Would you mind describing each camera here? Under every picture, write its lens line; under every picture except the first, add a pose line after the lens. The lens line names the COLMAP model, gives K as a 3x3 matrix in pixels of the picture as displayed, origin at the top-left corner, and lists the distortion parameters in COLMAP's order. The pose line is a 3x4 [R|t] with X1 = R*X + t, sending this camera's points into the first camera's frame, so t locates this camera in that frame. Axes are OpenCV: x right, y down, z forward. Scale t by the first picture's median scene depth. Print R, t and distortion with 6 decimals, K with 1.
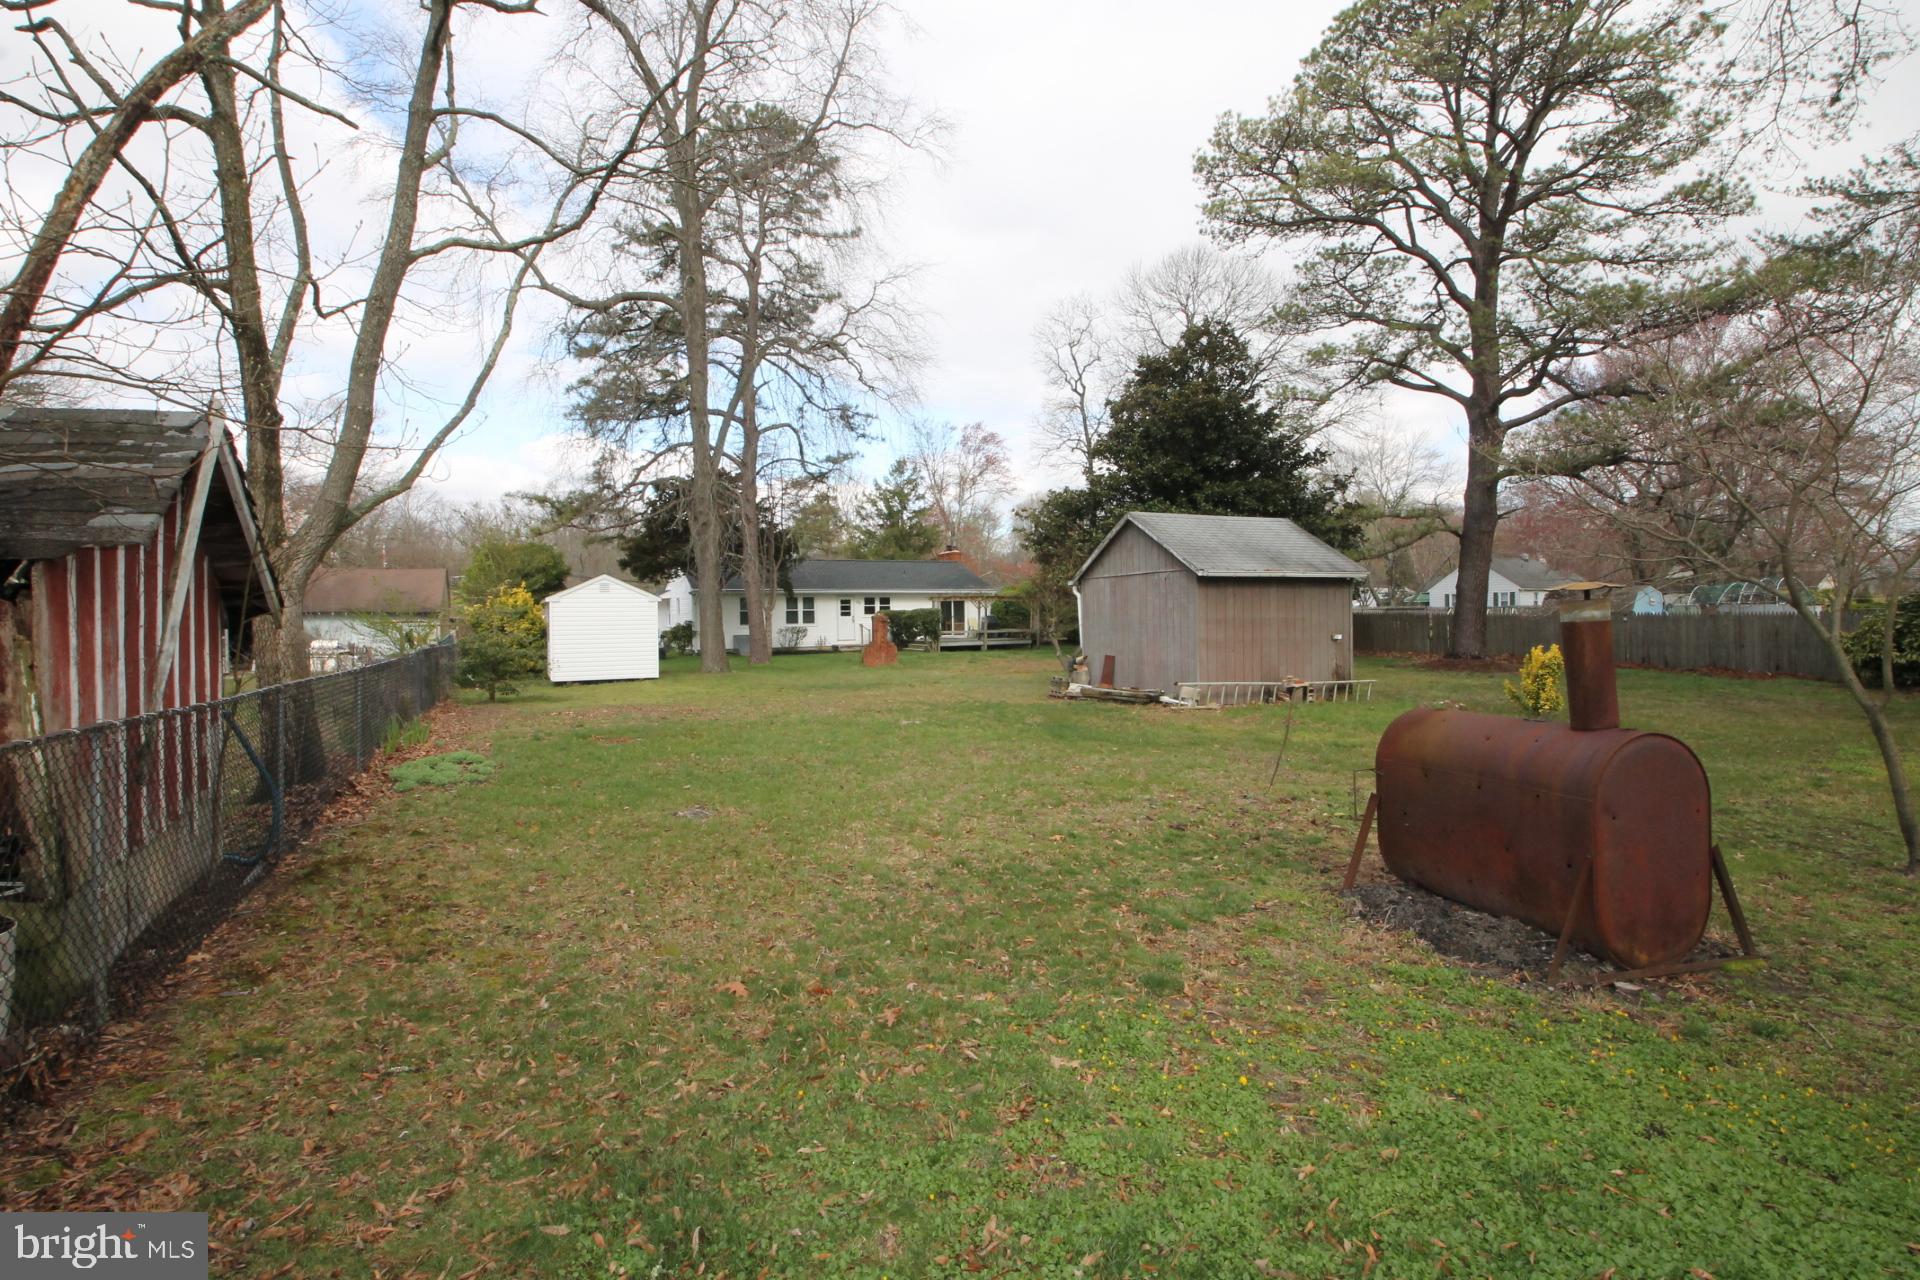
lens RADIAL K [[896.2, 0, 960.0], [0, 896.2, 640.0], [0, 0, 1]] dist [0.001437, -0.023227]
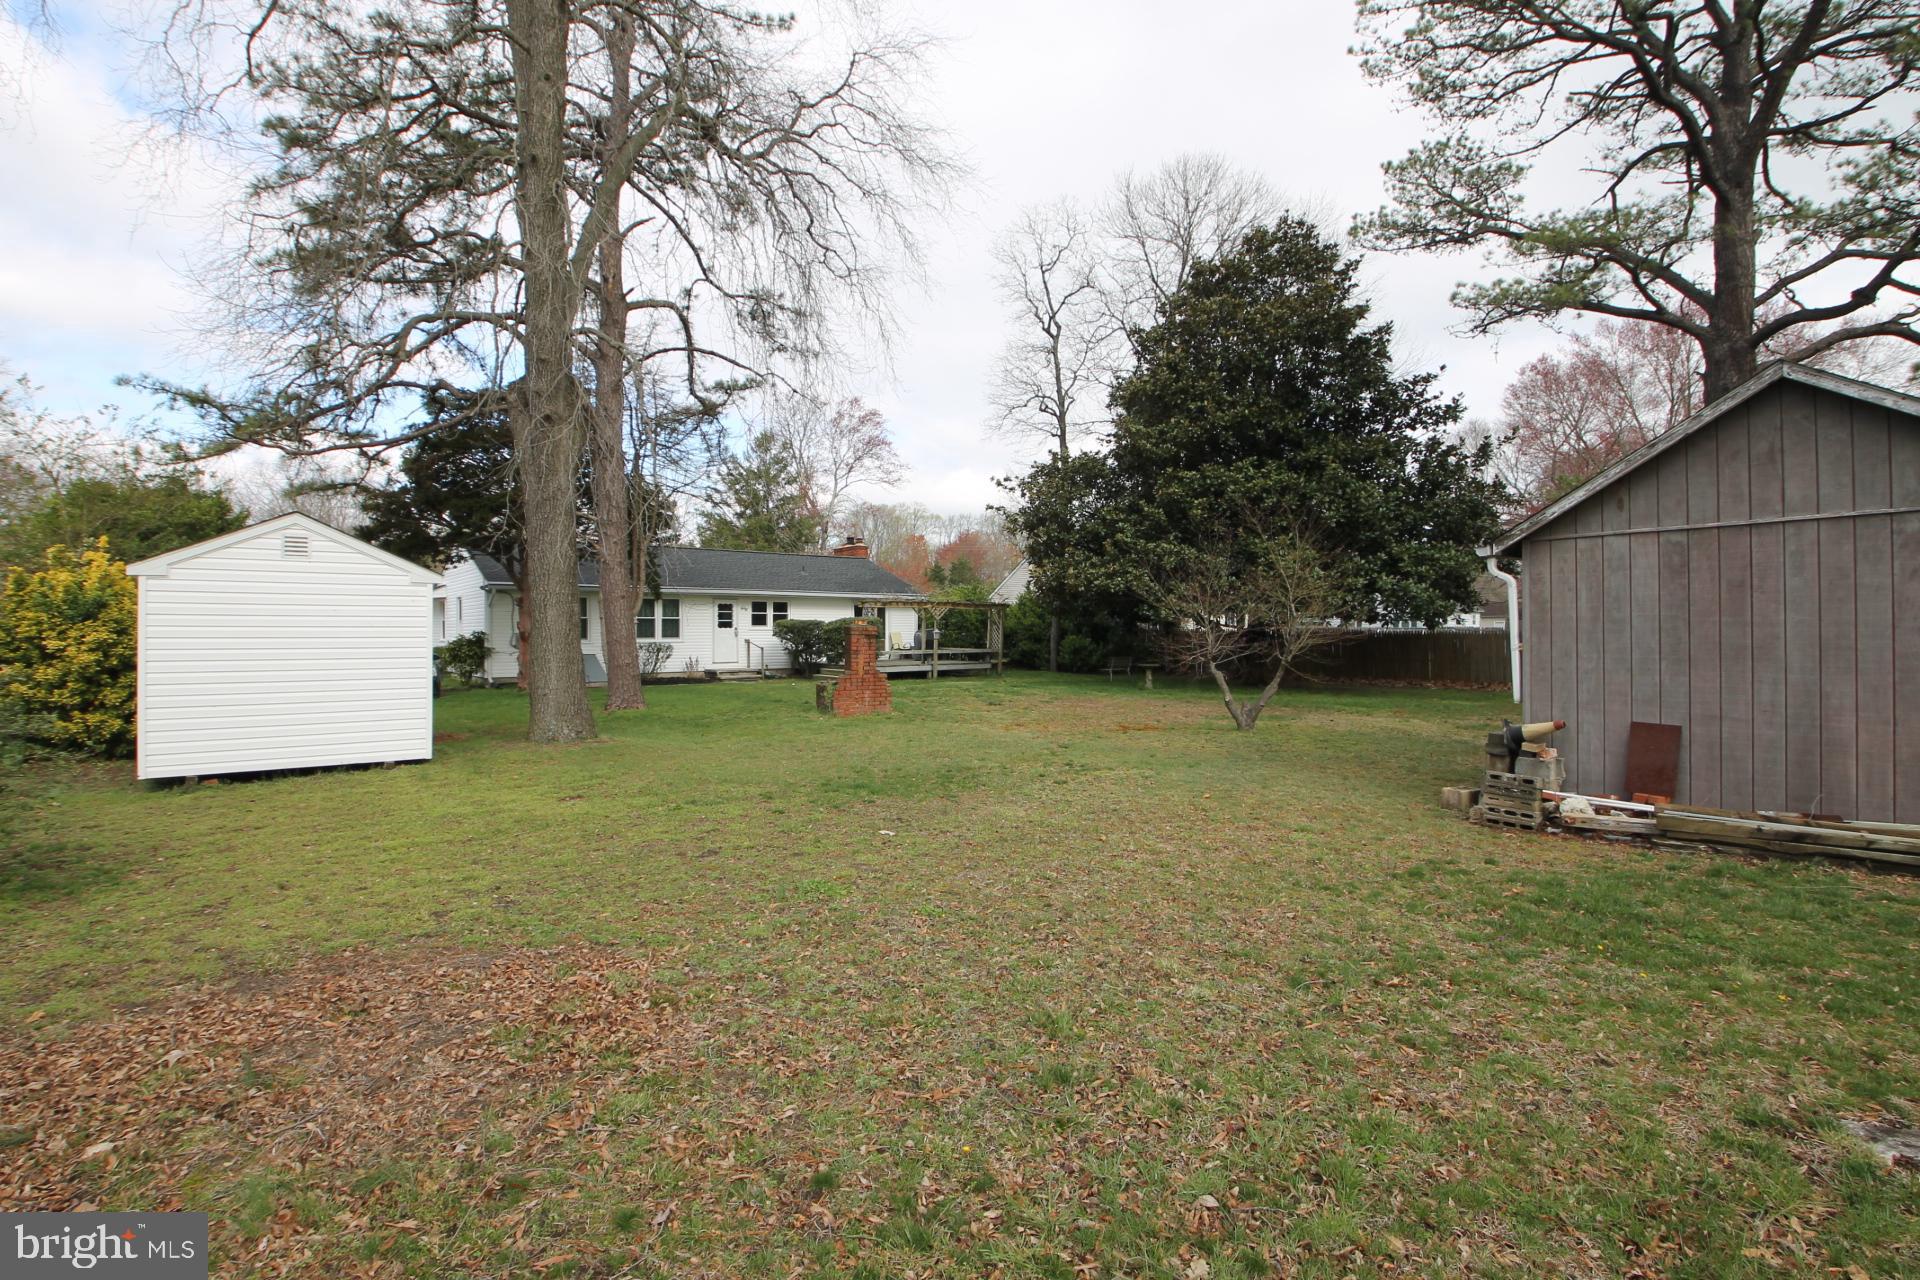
lens RADIAL K [[896.2, 0, 960.0], [0, 896.2, 640.0], [0, 0, 1]] dist [0.001437, -0.023227]
pose [[0.976346, 0.010380, 0.215965, -0.104159], [-0.006143, 0.999775, -0.020280, -0.004636], [-0.216127, 0.018474, 0.976191, 0.298254]]
